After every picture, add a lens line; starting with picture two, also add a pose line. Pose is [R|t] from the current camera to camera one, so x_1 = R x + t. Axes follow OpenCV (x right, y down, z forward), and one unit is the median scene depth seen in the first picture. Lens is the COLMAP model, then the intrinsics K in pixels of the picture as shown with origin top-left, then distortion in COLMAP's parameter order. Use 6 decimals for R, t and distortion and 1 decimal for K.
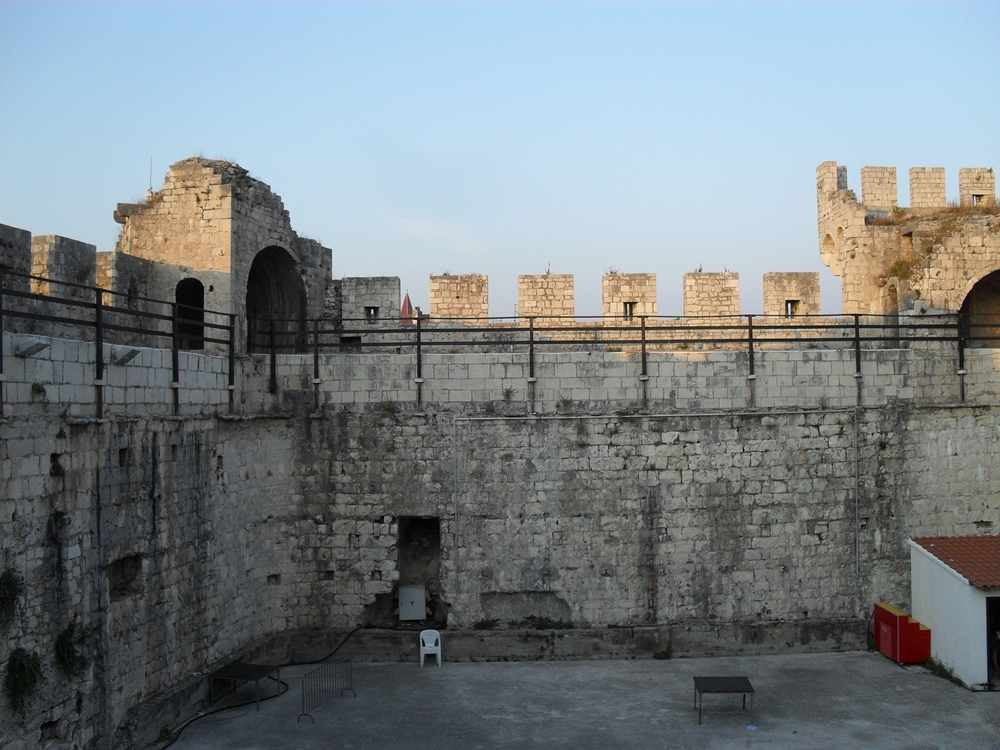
lens RADIAL K [[1043.0, 0, 500.0], [0, 1043.0, 375.0], [0, 0, 1]] dist [-0.228272, 0.288049]
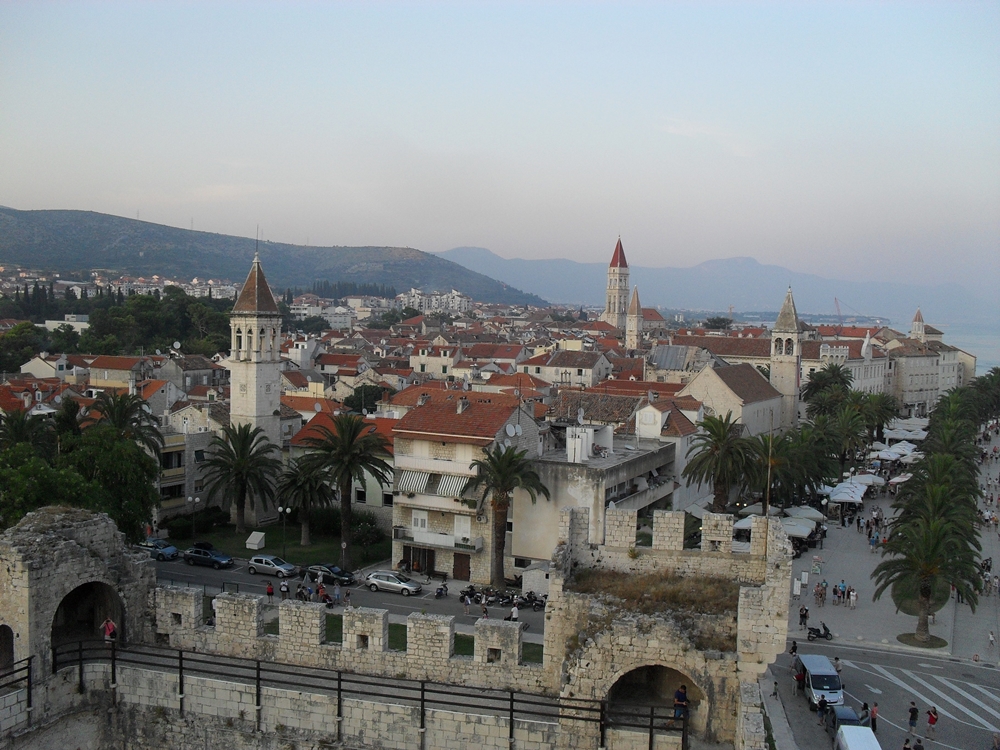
lens RADIAL K [[1043.0, 0, 500.0], [0, 1043.0, 375.0], [0, 0, 1]] dist [-0.228272, 0.288049]
pose [[0.971578, 0.052928, -0.230725, 0.591059], [-0.033634, 0.995660, 0.086769, -0.525707], [0.234317, -0.076543, 0.969142, -0.119638]]
